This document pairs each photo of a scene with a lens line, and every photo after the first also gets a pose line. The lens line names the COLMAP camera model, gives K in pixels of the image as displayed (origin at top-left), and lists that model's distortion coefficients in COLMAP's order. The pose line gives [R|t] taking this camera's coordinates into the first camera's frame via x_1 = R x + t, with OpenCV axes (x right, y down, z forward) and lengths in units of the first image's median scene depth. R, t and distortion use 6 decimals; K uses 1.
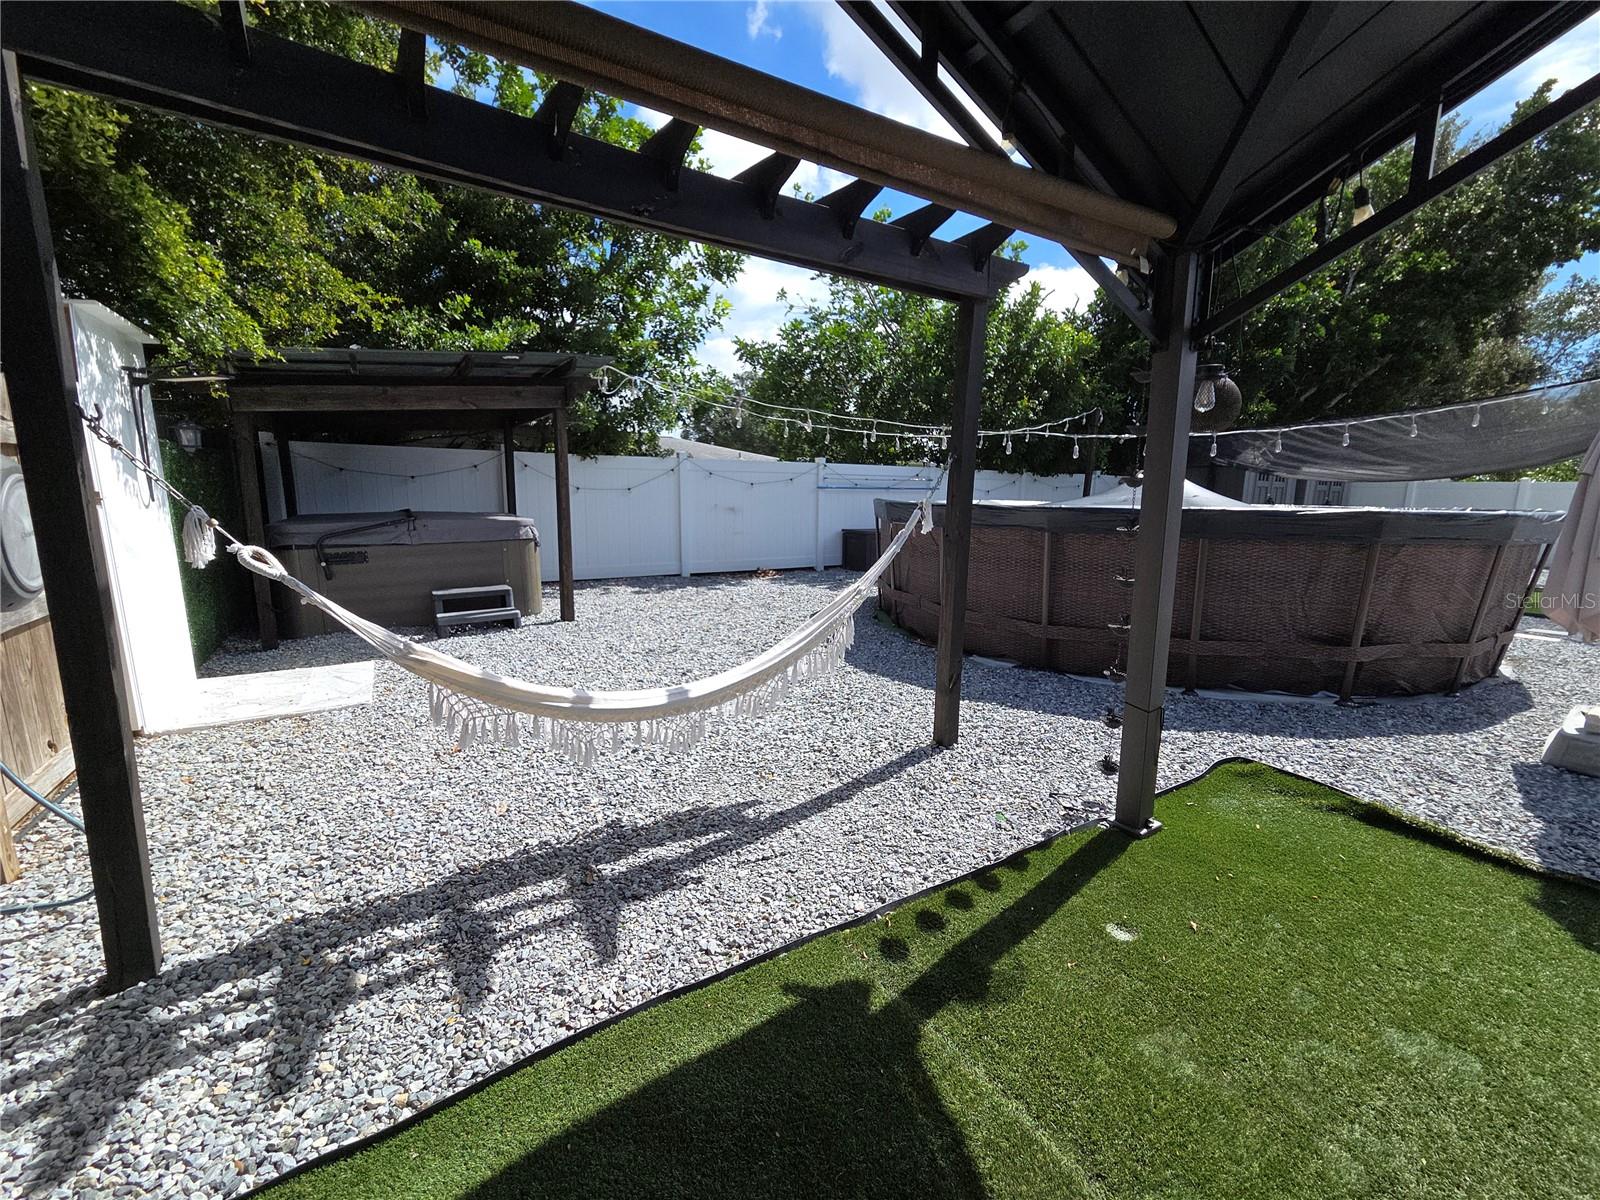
lens RADIAL K [[655.8, 0, 798.6], [0, 655.8, 601.8], [0, 0, 1]] dist [0.005762, -0.001206]
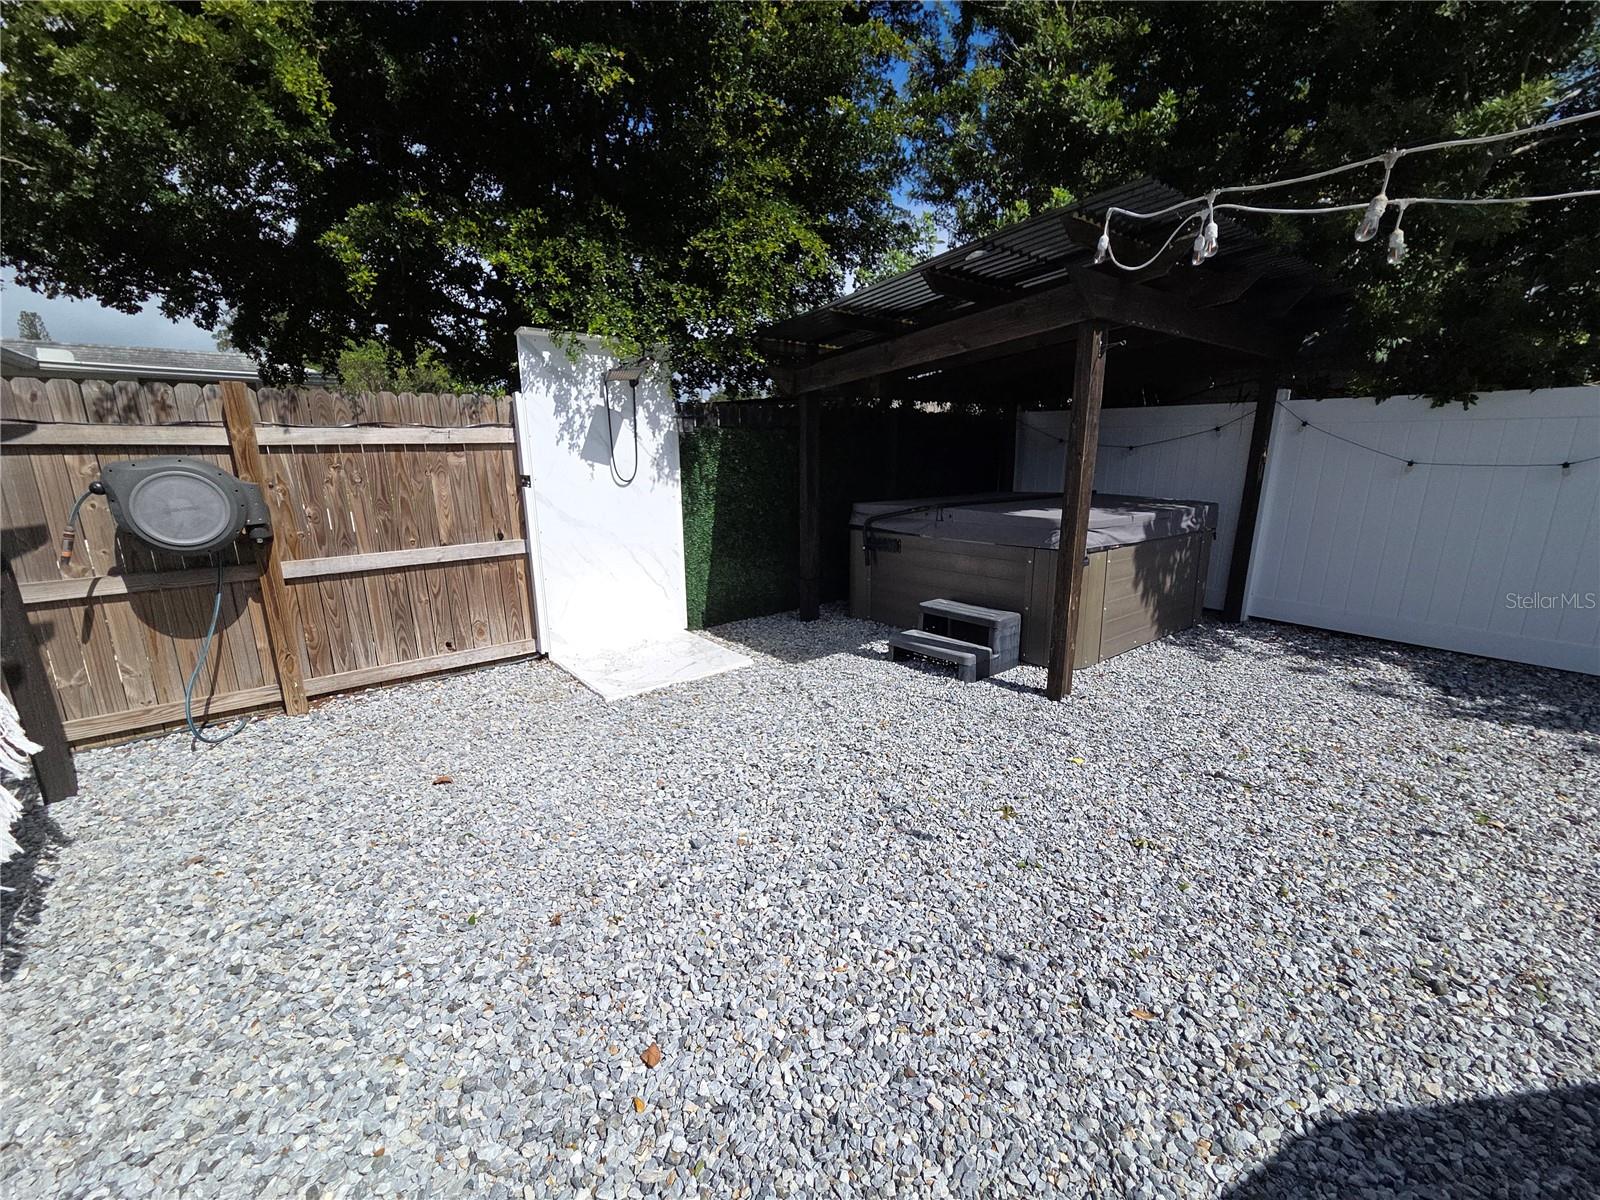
lens RADIAL K [[655.8, 0, 798.6], [0, 655.8, 601.8], [0, 0, 1]] dist [0.005762, -0.001206]
pose [[0.109363, 0.224581, -0.968299, 0.372806], [-0.165029, 0.964725, 0.205113, -0.308052], [0.980207, 0.137366, 0.142568, 1.519815]]
